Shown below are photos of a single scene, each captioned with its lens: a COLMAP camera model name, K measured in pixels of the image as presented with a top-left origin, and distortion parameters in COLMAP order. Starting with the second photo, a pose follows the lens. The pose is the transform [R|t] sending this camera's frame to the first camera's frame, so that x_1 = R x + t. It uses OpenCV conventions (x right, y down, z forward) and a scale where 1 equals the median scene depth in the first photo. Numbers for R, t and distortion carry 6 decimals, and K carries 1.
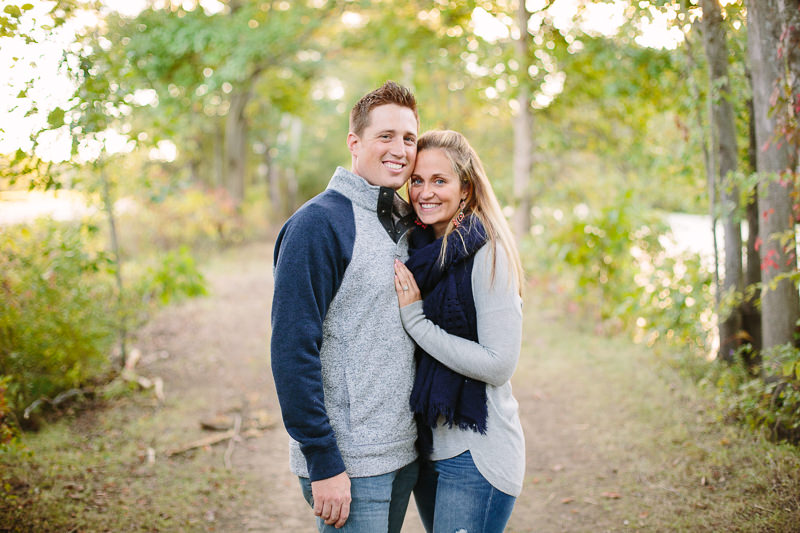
lens RADIAL K [[1205.6, 0, 400.5], [0, 1205.6, 280.3], [0, 0, 1]] dist [-0.131737, 0.071903]
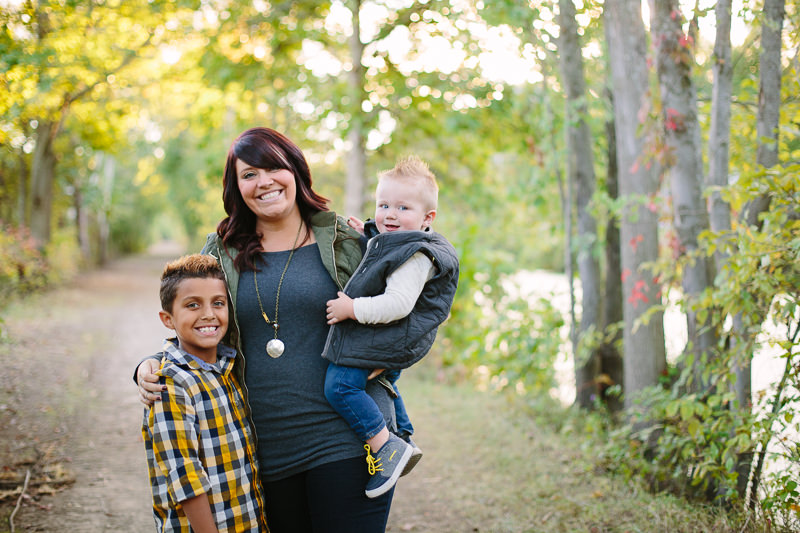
lens RADIAL K [[1205.6, 0, 400.5], [0, 1205.6, 280.3], [0, 0, 1]] dist [-0.131737, 0.071903]
pose [[0.988545, 0.013350, 0.150335, -0.003650], [-0.004724, 0.998329, -0.057591, 0.023885], [-0.150853, 0.056221, 0.986956, 0.117531]]
